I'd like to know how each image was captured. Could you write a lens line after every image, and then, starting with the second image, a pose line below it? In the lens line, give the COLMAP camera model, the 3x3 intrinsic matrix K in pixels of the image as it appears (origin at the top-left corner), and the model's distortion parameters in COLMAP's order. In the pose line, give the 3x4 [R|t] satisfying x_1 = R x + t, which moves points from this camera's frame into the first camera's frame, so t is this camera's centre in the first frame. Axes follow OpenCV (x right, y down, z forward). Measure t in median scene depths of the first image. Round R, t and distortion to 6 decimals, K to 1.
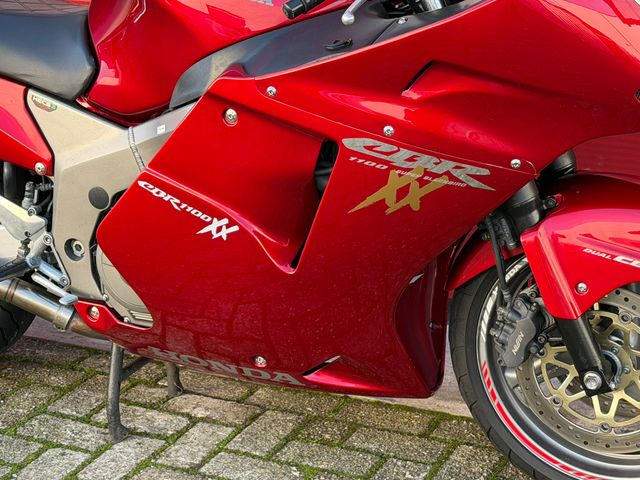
lens RADIAL K [[1423.2, 0, 320.0], [0, 1423.2, 240.0], [0, 0, 1]] dist [0.131555, 0.241036]
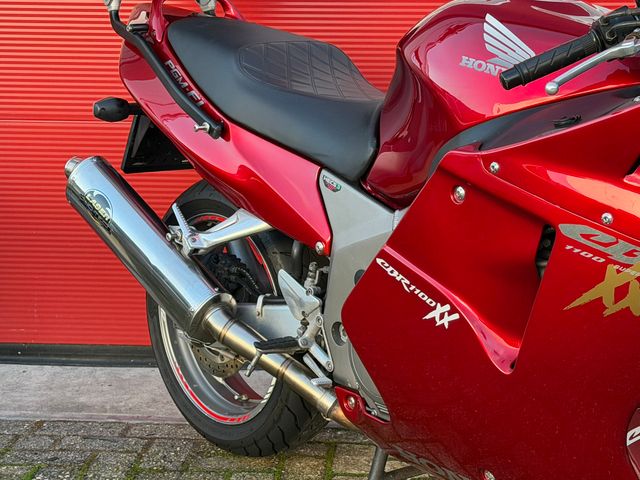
lens RADIAL K [[1423.2, 0, 320.0], [0, 1423.2, 240.0], [0, 0, 1]] dist [0.131555, 0.241036]
pose [[0.901576, 0.105006, -0.419685, 0.234741], [-0.165785, 0.979899, -0.110969, 0.058298], [0.399596, 0.169624, 0.900861, 0.112559]]
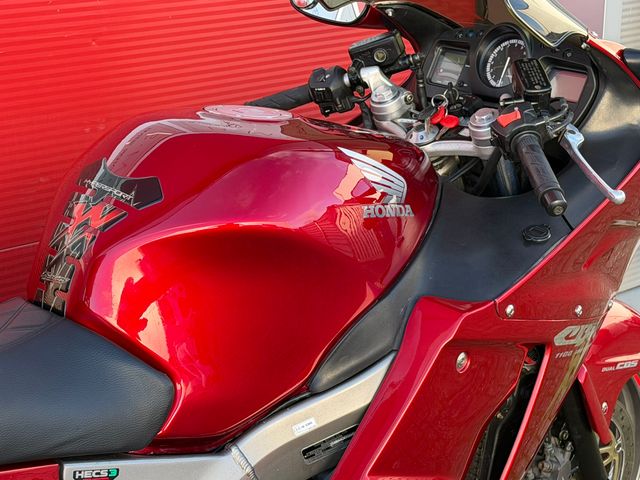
lens RADIAL K [[1429.7, 0, 320.0], [0, 1429.7, 240.0], [0, 0, 1]] dist [0.118360, 0.557897]
pose [[0.368460, -0.248138, 0.895915, -0.720698], [0.296544, 0.944746, 0.139704, -0.261235], [-0.881078, 0.214203, 0.421685, 0.672808]]
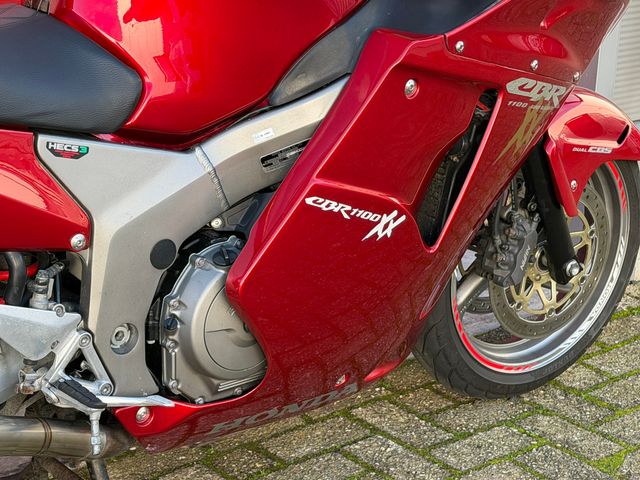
lens RADIAL K [[1423.2, 0, 320.0], [0, 1423.2, 240.0], [0, 0, 1]] dist [0.131555, 0.241036]
pose [[0.442673, -0.265821, 0.856376, -0.784676], [0.257652, 0.952481, 0.162468, -0.141902], [-0.858869, 0.148727, 0.490127, 0.595314]]
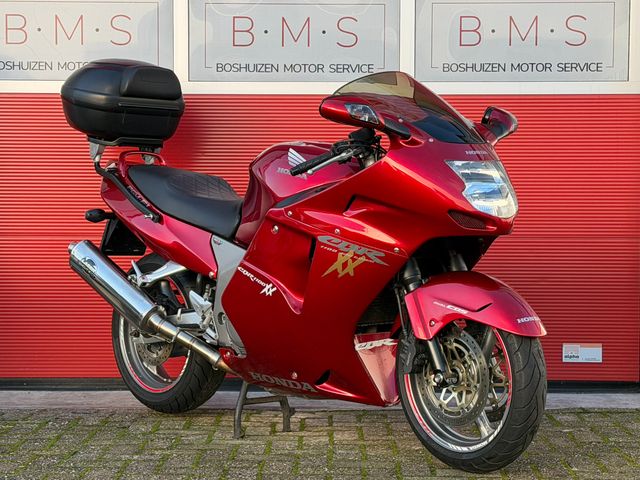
lens RADIAL K [[1429.7, 0, 320.0], [0, 1429.7, 240.0], [0, 0, 1]] dist [0.118360, 0.557897]
pose [[0.925101, 0.033614, -0.378232, 0.693745], [-0.147973, 0.949244, -0.277561, 0.436566], [0.349704, 0.312740, 0.883120, -0.675936]]
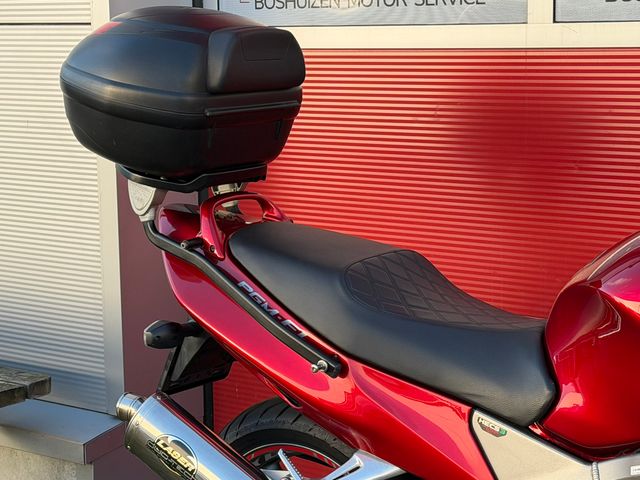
lens RADIAL K [[1423.2, 0, 320.0], [0, 1423.2, 240.0], [0, 0, 1]] dist [0.131555, 0.241036]
pose [[0.981308, 0.028171, -0.190371, -0.137576], [-0.060507, 0.984225, -0.166255, -0.057879], [0.182685, 0.174666, 0.967532, 0.086376]]
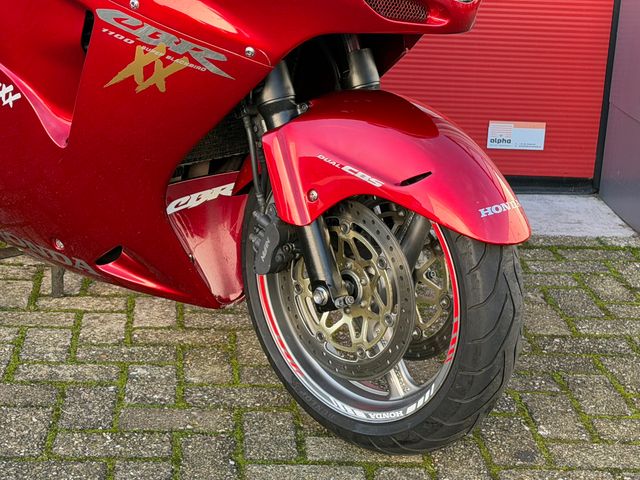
lens RADIAL K [[1423.2, 0, 320.0], [0, 1423.2, 240.0], [0, 0, 1]] dist [0.131555, 0.241036]
pose [[0.956619, 0.148185, -0.250840, 0.403701], [-0.162602, 0.985974, -0.037641, 0.093332], [0.241744, 0.076795, 0.967296, 0.058865]]
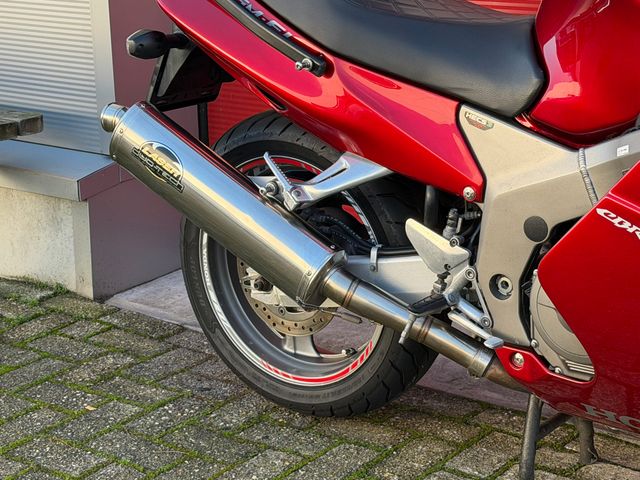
lens RADIAL K [[1423.2, 0, 320.0], [0, 1423.2, 240.0], [0, 0, 1]] dist [0.131555, 0.241036]
pose [[0.979219, 0.048246, -0.196985, -0.117134], [-0.057343, 0.997523, -0.040738, 0.021682], [0.194532, 0.051187, 0.979560, 0.121203]]
